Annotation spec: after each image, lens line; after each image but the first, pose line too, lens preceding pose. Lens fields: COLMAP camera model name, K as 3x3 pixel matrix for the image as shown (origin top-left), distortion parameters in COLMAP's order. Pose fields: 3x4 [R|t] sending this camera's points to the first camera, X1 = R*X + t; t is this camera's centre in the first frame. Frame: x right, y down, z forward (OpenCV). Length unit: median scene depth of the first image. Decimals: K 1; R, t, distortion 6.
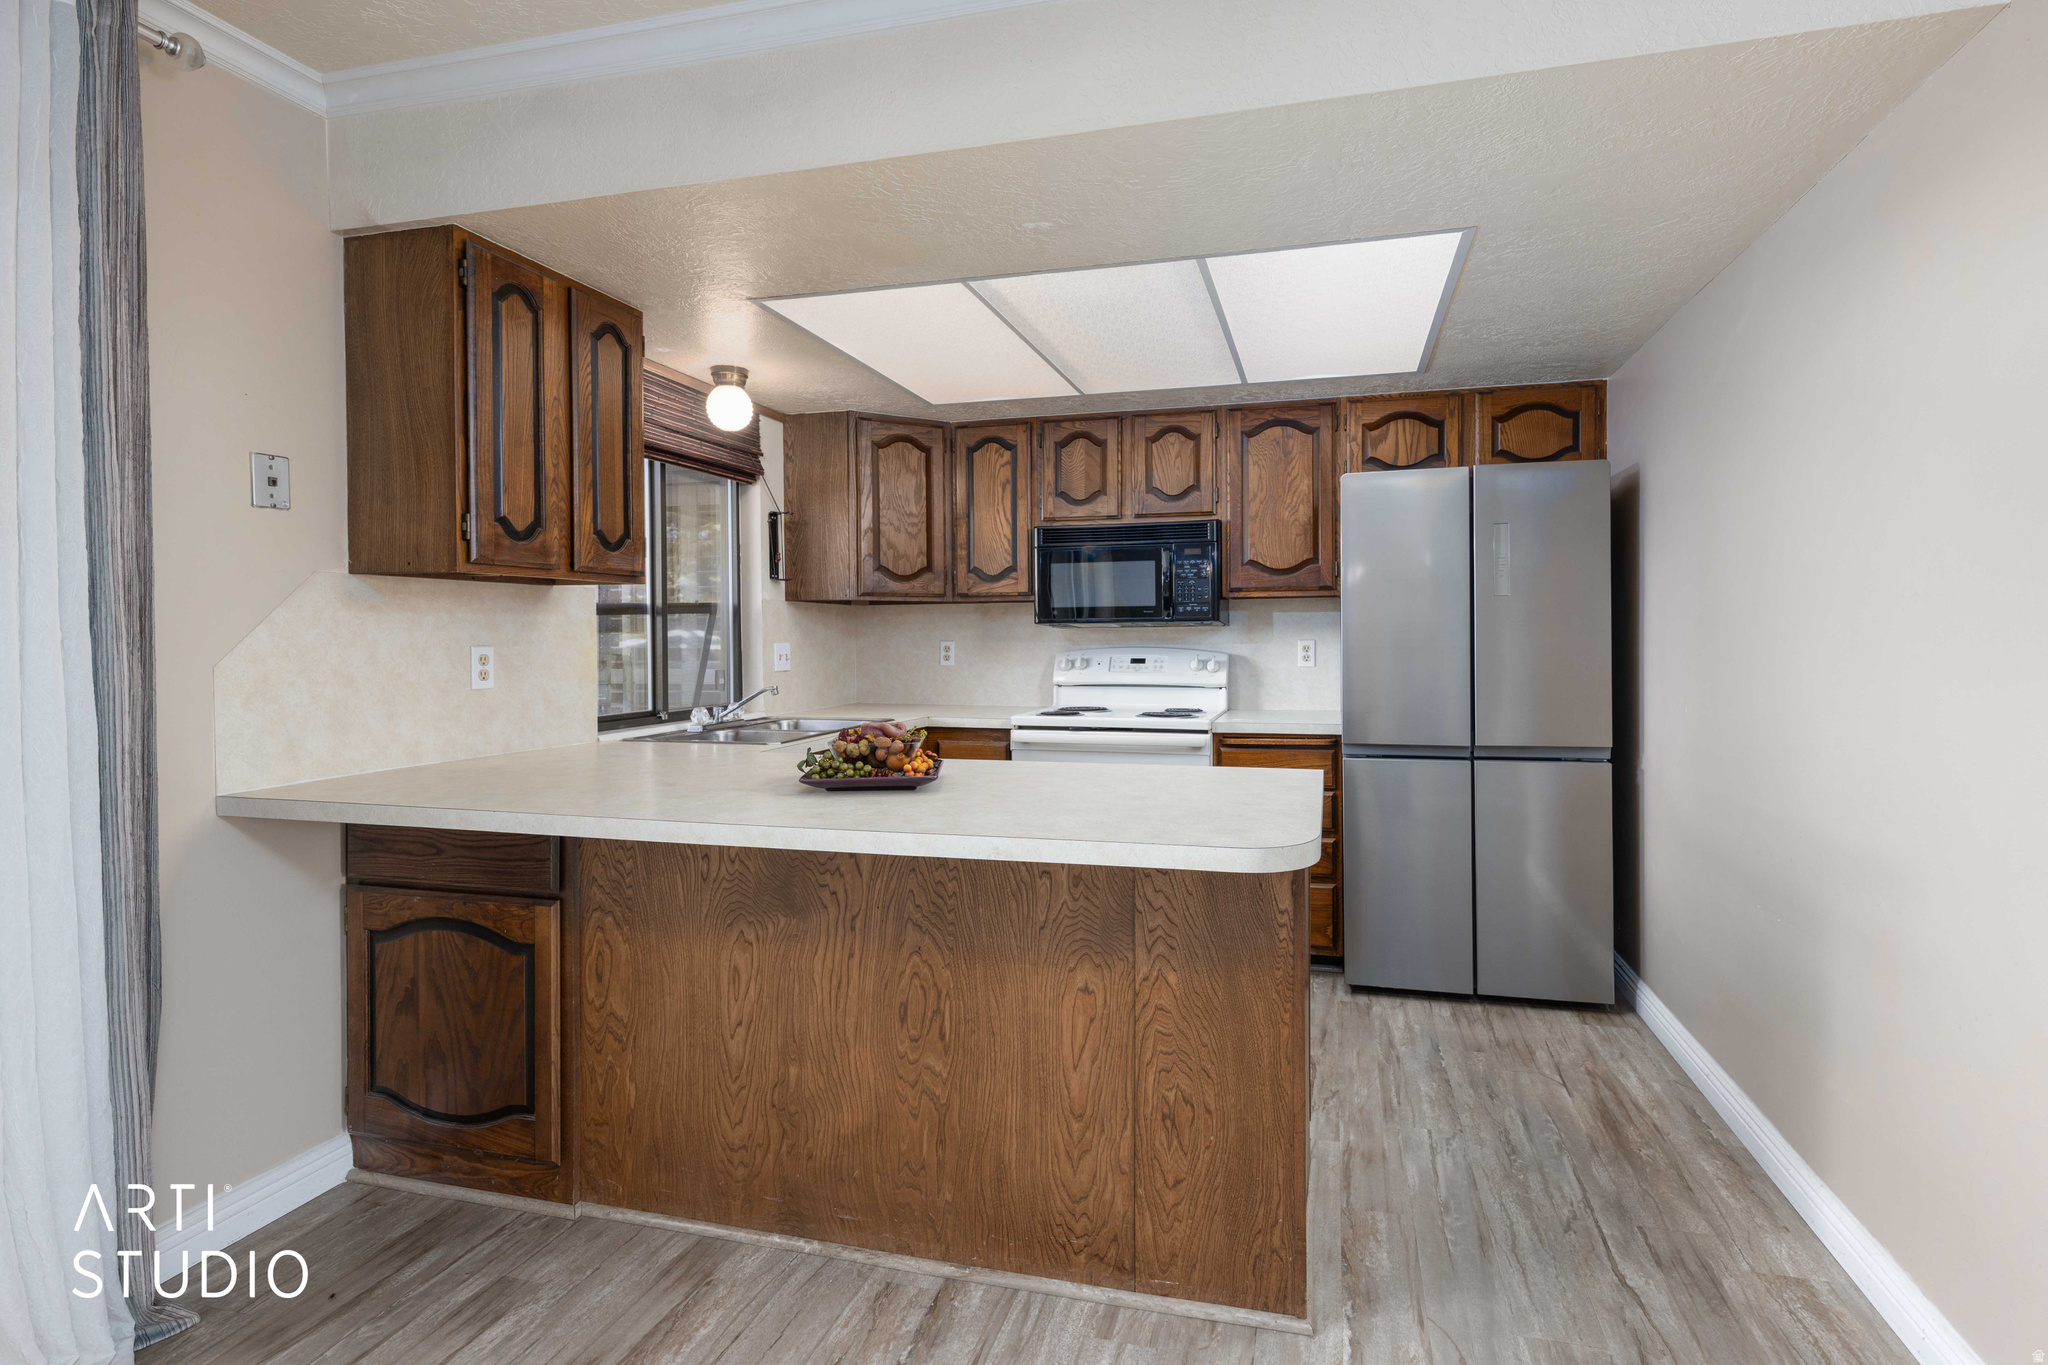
lens RADIAL K [[978.5, 0, 1089.4], [0, 978.5, 651.0], [0, 0, 1]] dist [0.008397, -0.000740]
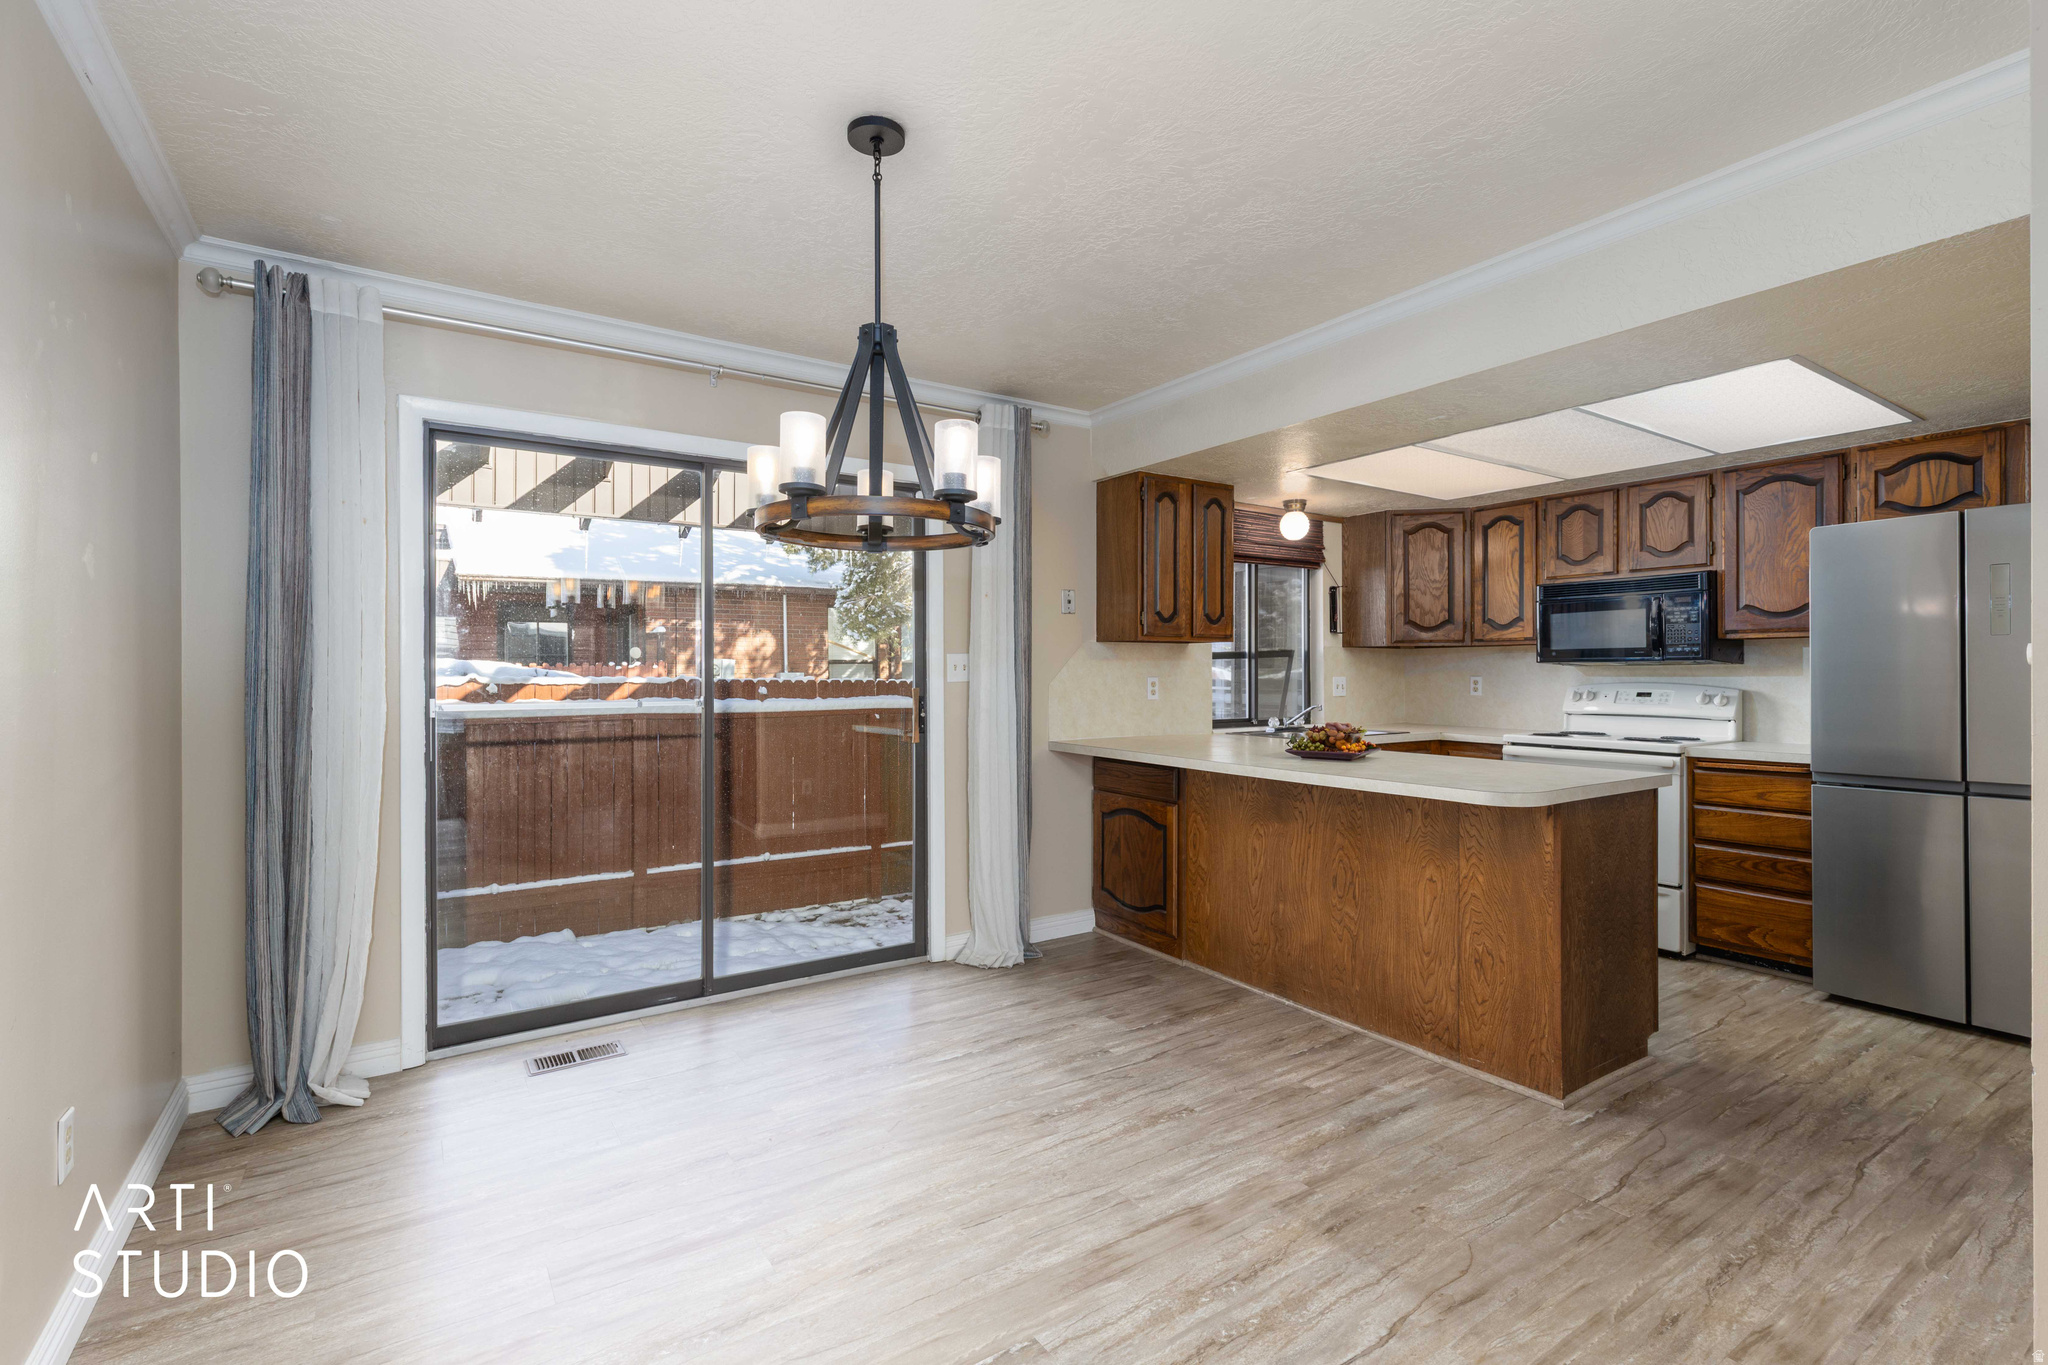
lens RADIAL K [[924.7, 0, 1025.0], [0, 924.7, 671.7], [0, 0, 1]] dist [0.005710, 0.000803]
pose [[0.741090, 0.003098, -0.671399, 0.384425], [-0.012802, 0.999873, -0.009517, 0.004539], [0.671284, 0.015648, 0.741035, -0.472506]]
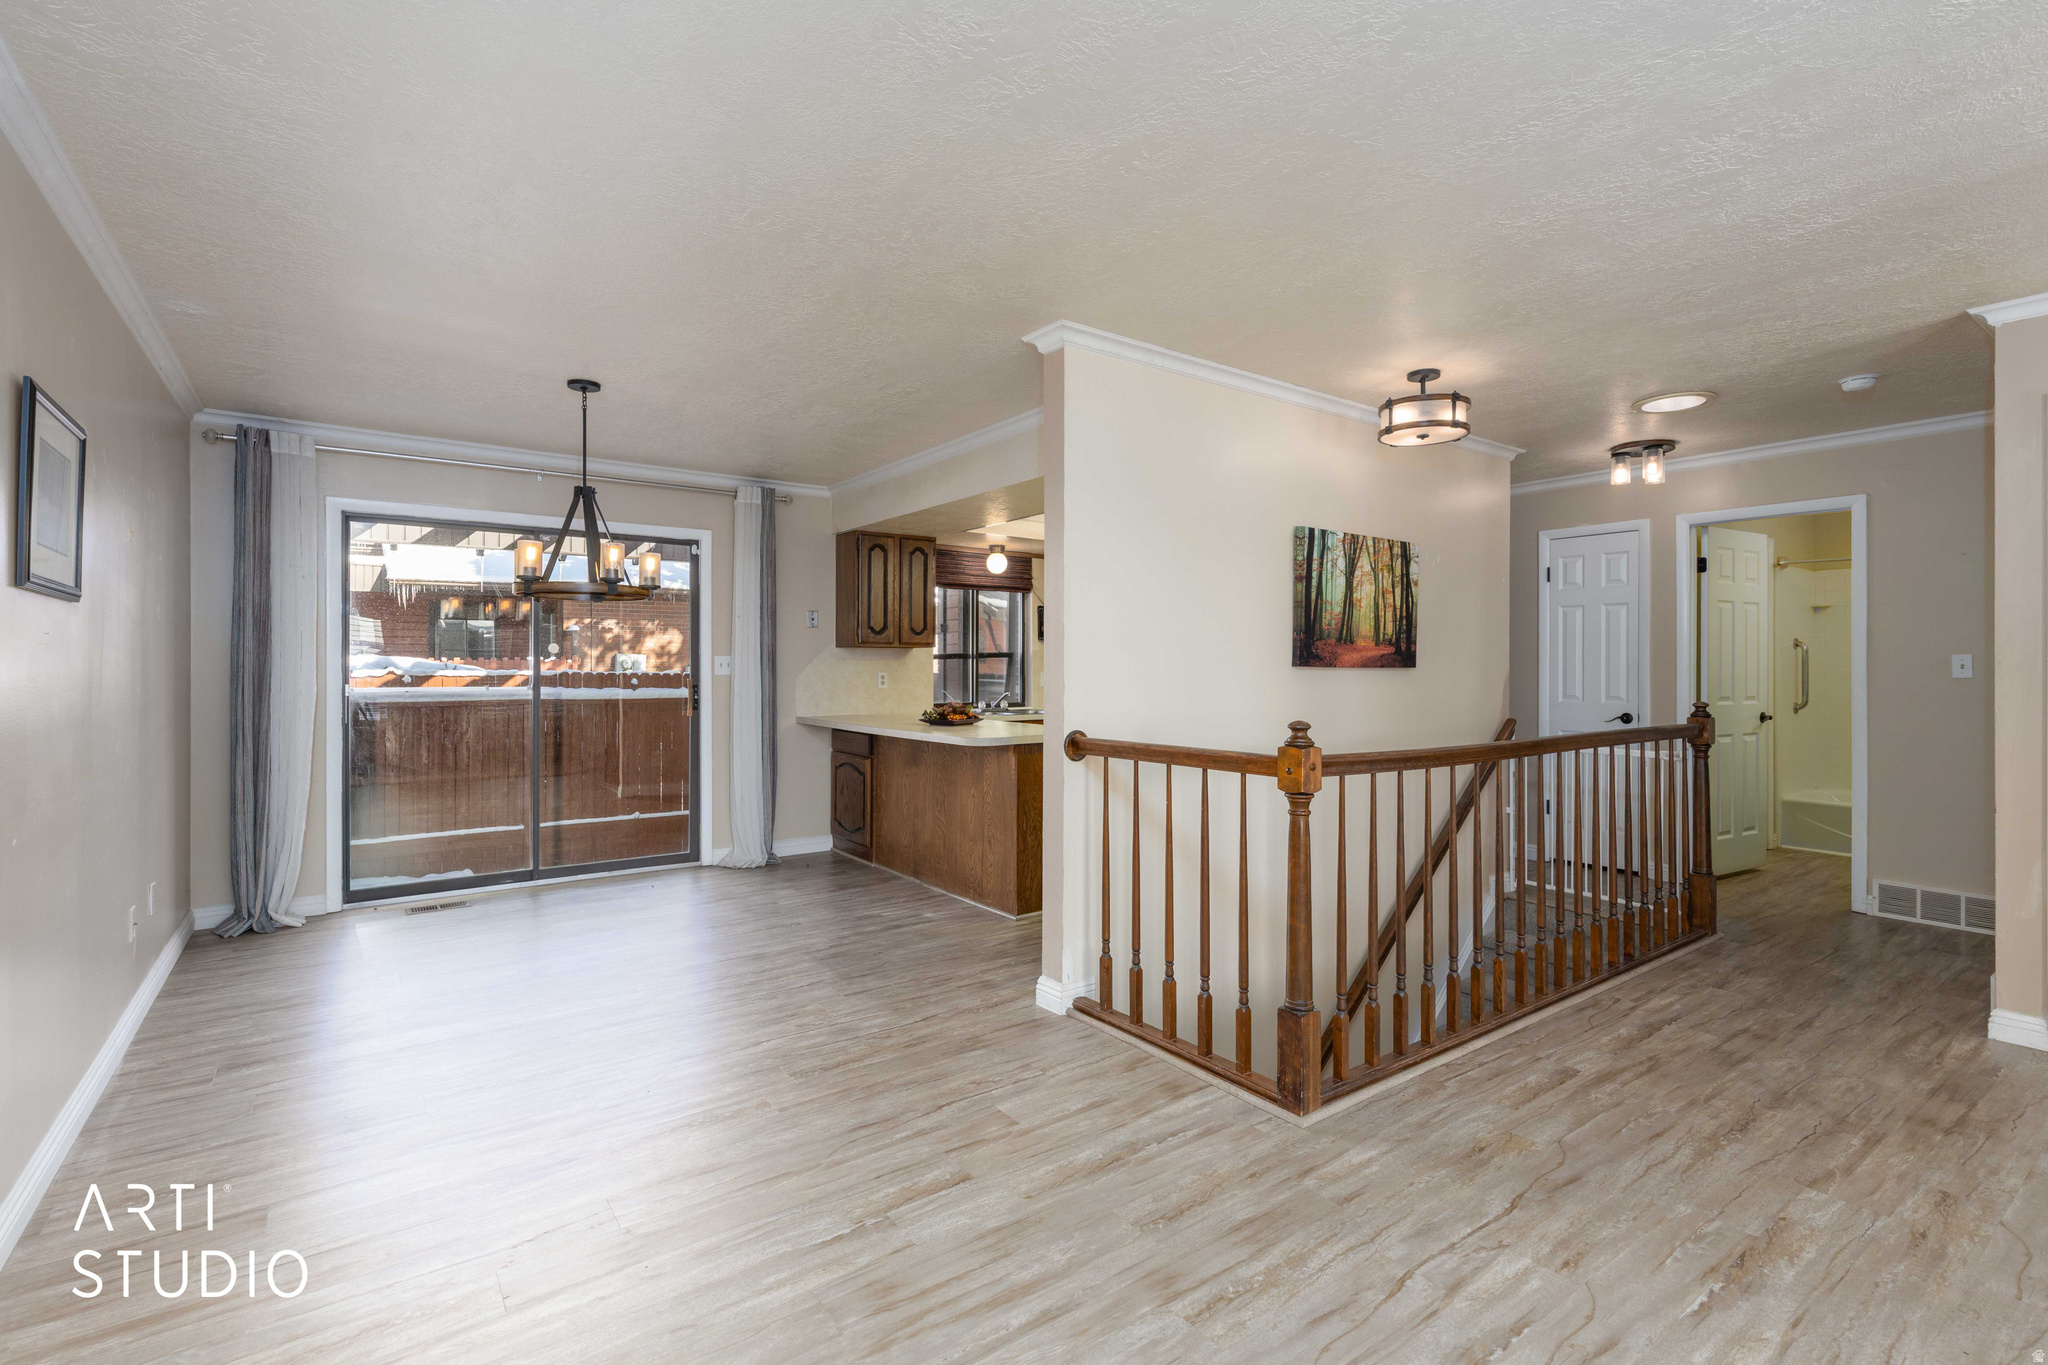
lens RADIAL K [[924.7, 0, 1026.0], [0, 924.7, 667.8], [0, 0, 1]] dist [0.005710, 0.000803]
pose [[0.768527, 0.007418, -0.639774, 1.253894], [-0.016606, 0.999827, -0.008356, -0.002050], [0.639602, 0.017046, 0.768518, -0.661358]]
